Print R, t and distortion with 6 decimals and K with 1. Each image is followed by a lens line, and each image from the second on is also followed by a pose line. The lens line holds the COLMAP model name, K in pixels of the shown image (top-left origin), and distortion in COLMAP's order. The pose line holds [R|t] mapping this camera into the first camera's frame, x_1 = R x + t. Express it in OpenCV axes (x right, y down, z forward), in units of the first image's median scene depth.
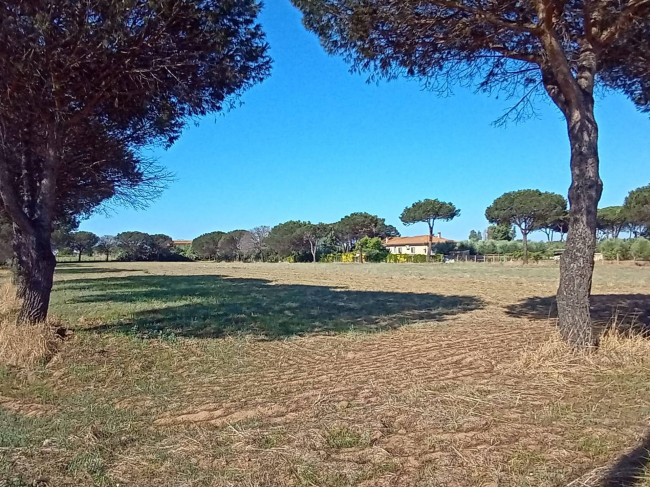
lens RADIAL K [[471.6, 0, 319.4], [0, 471.6, 240.9], [0, 0, 1]] dist [-0.006672, 0.008175]
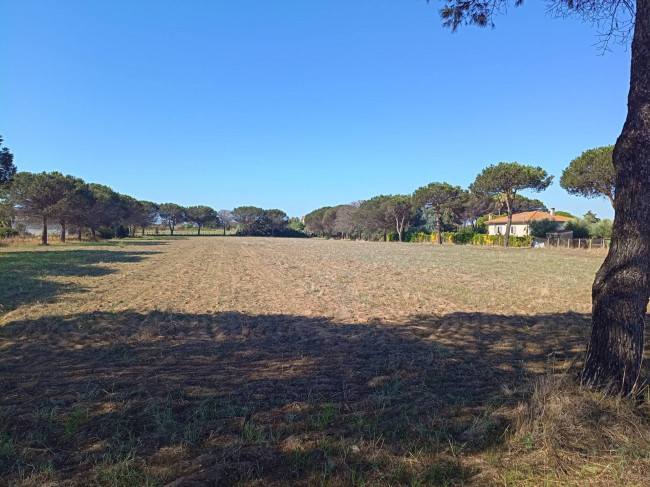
lens RADIAL K [[492.9, 0, 336.2], [0, 492.9, 239.7], [0, 0, 1]] dist [0.030187, -0.047834]
pose [[0.950797, 0.024484, -0.308846, 0.218062], [-0.010784, 0.998884, 0.045986, 0.001264], [0.309627, -0.040392, 0.950000, 0.143885]]
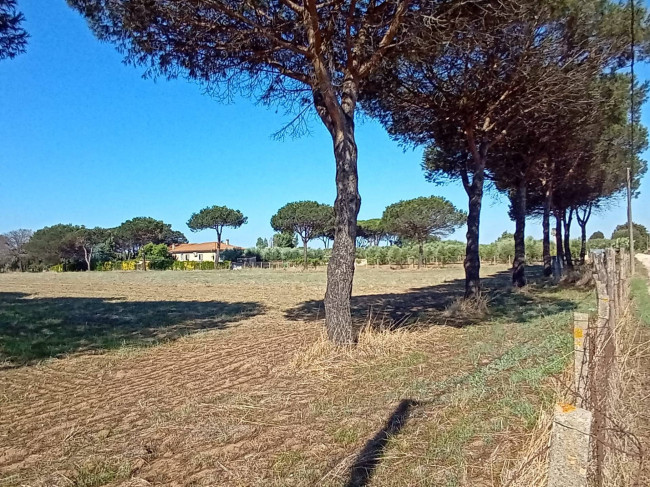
lens RADIAL K [[471.6, 0, 324.8], [0, 471.6, 243.1], [0, 0, 1]] dist [-0.006672, 0.008175]
pose [[0.899945, 0.006757, 0.435951, 0.002846], [-0.002601, 0.999945, -0.010128, -0.000203], [-0.435996, 0.007981, 0.899913, 0.001526]]
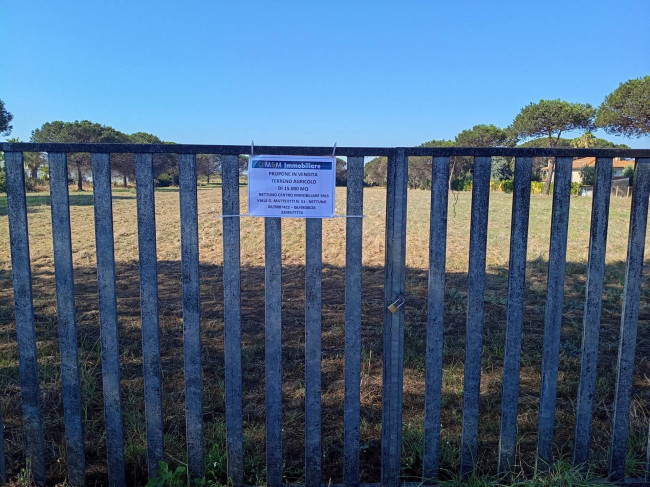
lens RADIAL K [[492.9, 0, 328.7], [0, 492.9, 240.1], [0, 0, 1]] dist [0.030187, -0.047834]
pose [[0.882495, 0.076173, -0.464113, 0.292816], [-0.006924, 0.988794, 0.149123, 0.005721], [0.470272, -0.128387, 0.873133, 0.201680]]
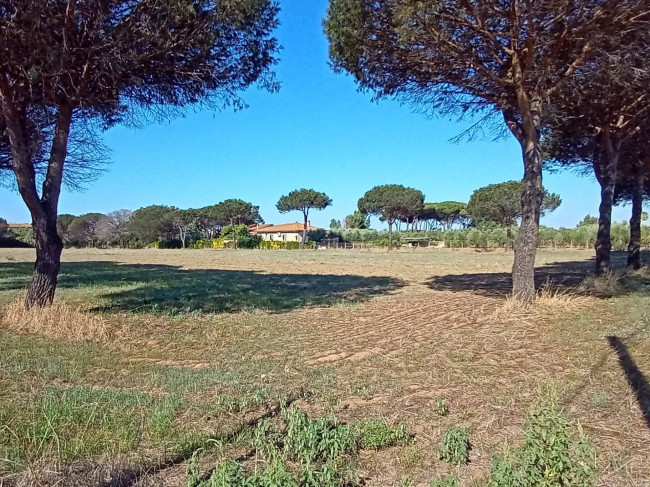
lens RADIAL K [[471.6, 0, 321.5], [0, 471.6, 246.8], [0, 0, 1]] dist [-0.006672, 0.008175]
pose [[0.952363, 0.003687, 0.304945, -0.051451], [-0.015994, 0.999155, 0.037871, 0.000155], [-0.304547, -0.040944, 0.951617, -0.020202]]
